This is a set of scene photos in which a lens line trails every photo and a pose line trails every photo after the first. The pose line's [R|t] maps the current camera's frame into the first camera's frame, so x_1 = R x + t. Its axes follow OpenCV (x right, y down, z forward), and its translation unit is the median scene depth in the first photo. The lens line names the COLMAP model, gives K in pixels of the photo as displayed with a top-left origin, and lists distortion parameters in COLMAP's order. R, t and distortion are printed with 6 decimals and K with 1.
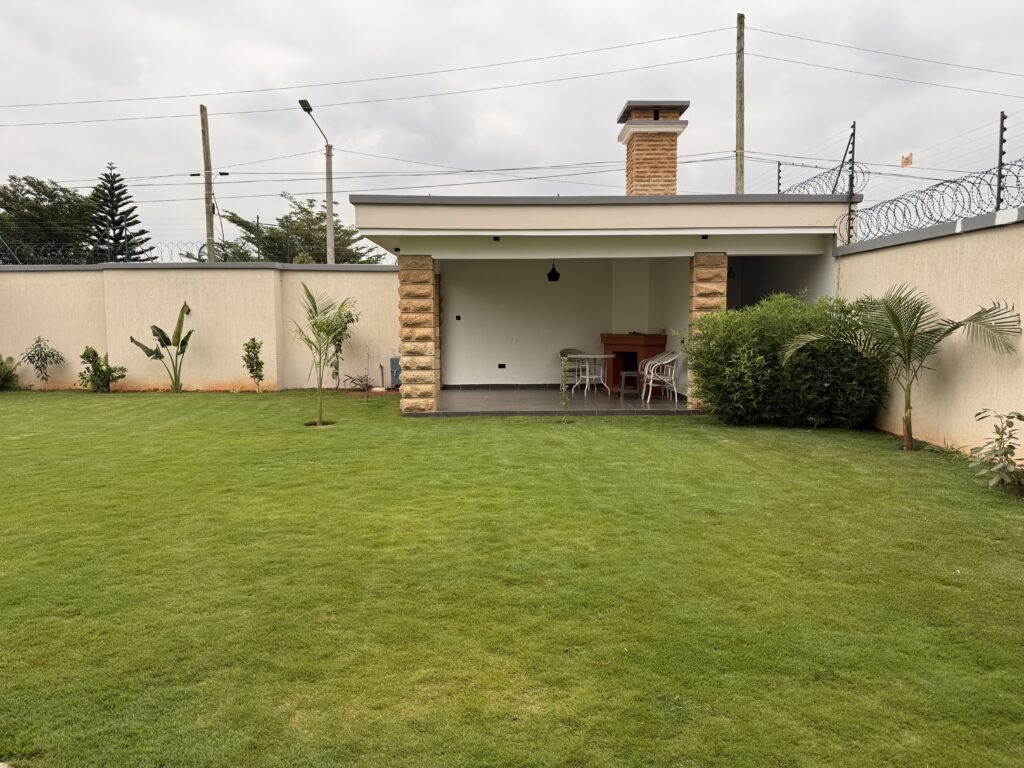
lens RADIAL K [[719.9, 0, 499.9], [0, 719.9, 382.5], [0, 0, 1]] dist [0.056235, -0.076753]
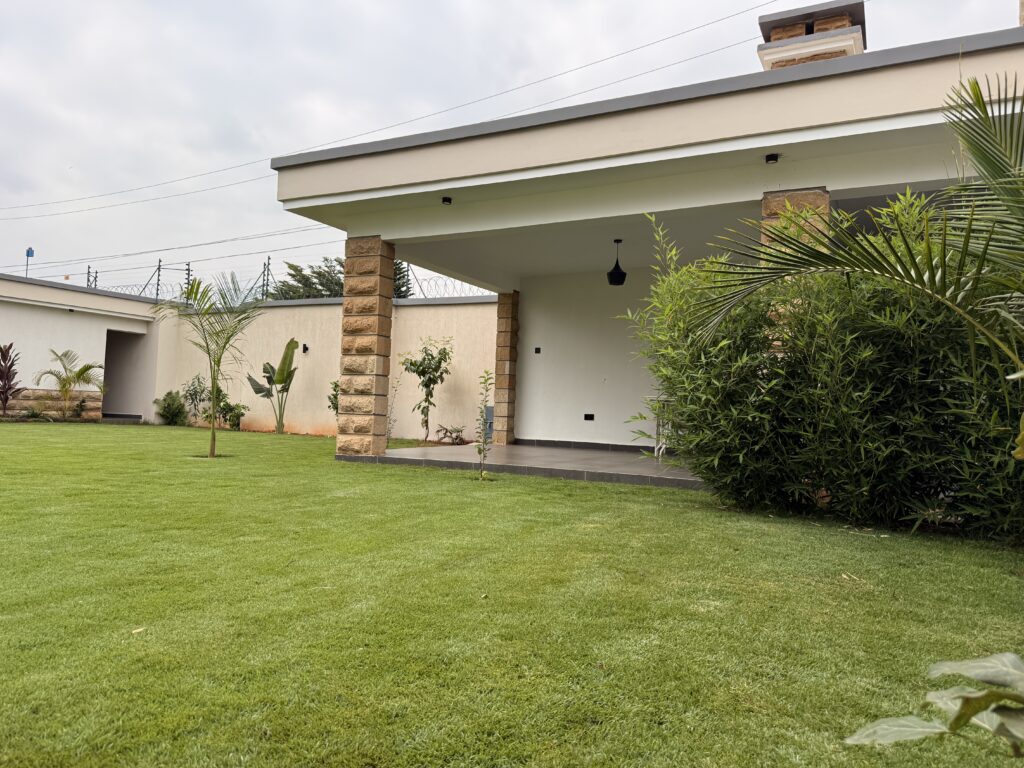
lens RADIAL K [[719.9, 0, 499.9], [0, 719.9, 382.5], [0, 0, 1]] dist [0.056235, -0.076753]
pose [[0.883308, 0.022527, -0.468252, 0.281086], [-0.081828, 0.990920, -0.106687, 0.028484], [0.461596, 0.132553, 0.877131, 0.357569]]
